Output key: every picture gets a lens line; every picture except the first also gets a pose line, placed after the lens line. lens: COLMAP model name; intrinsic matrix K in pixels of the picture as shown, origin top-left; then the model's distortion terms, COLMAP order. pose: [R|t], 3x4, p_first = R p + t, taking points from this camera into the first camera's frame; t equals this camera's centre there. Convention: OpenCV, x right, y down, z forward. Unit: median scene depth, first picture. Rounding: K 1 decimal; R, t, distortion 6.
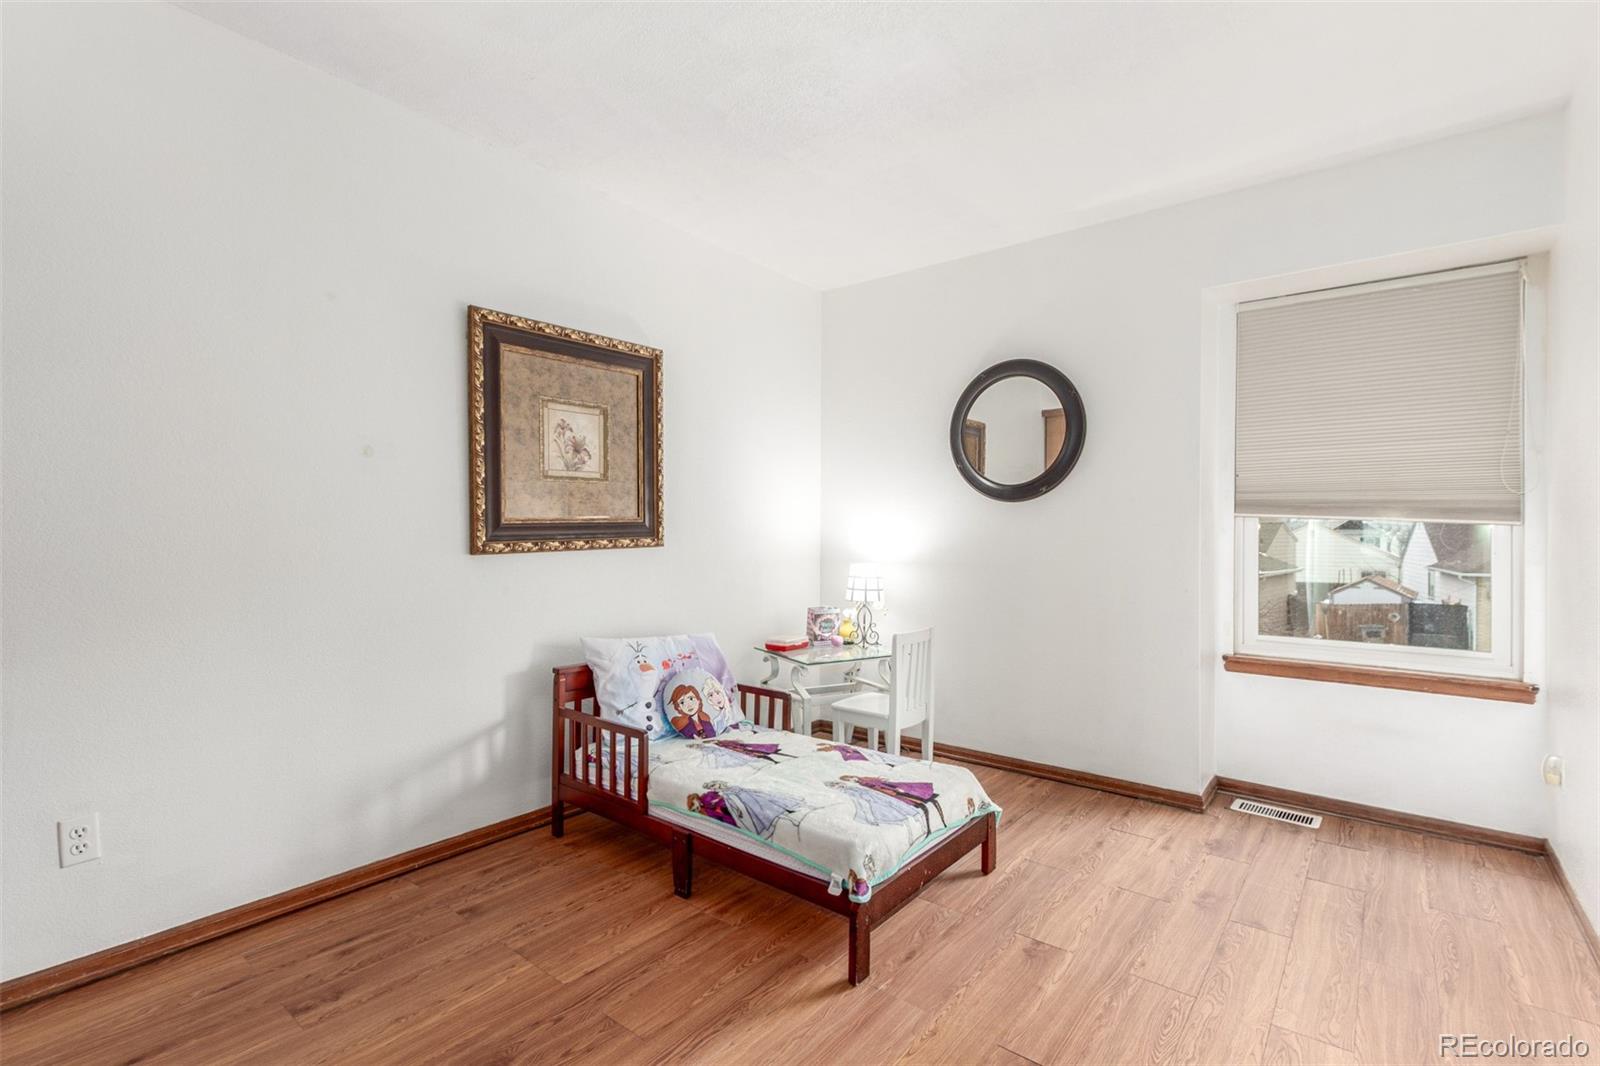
lens RADIAL K [[740.2, 0, 805.0], [0, 740.2, 532.2], [0, 0, 1]] dist [0.015640, -0.003785]
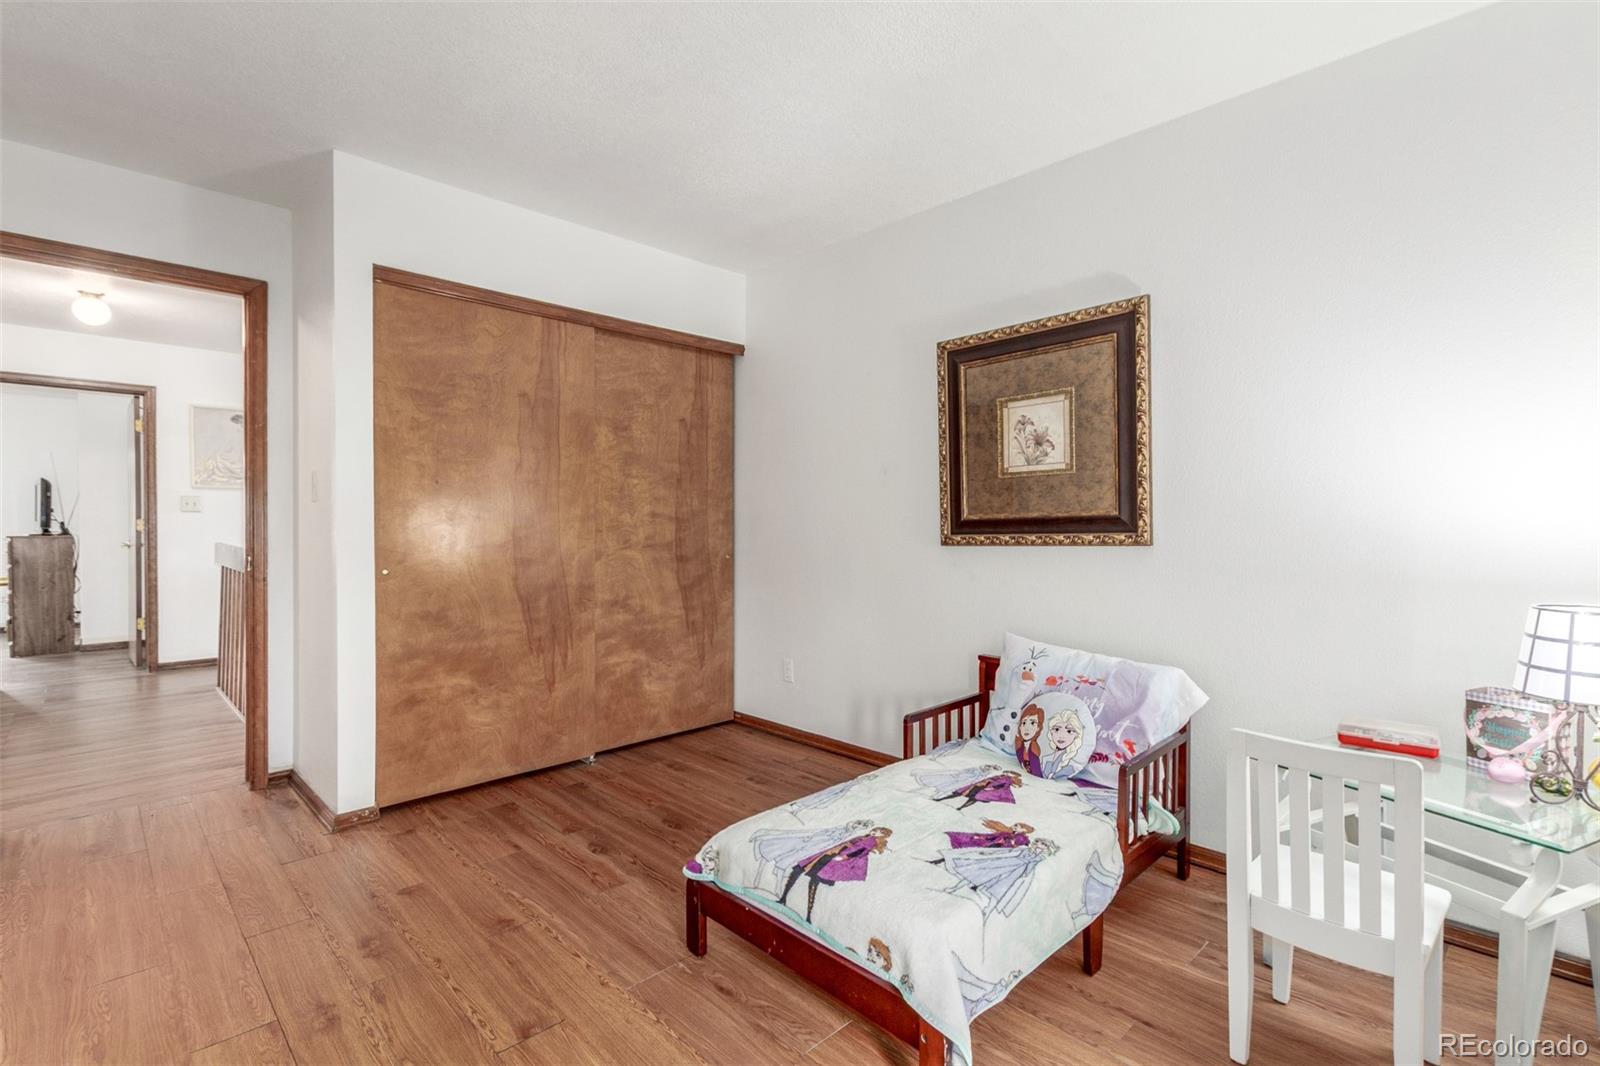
lens RADIAL K [[740.2, 0, 809.4], [0, 740.2, 525.4], [0, 0, 1]] dist [0.015640, -0.003785]
pose [[-0.116560, -0.000077, -0.993184, 0.718431], [-0.002433, 0.999997, 0.000208, -0.001392], [0.993181, 0.002440, -0.116560, 0.837904]]
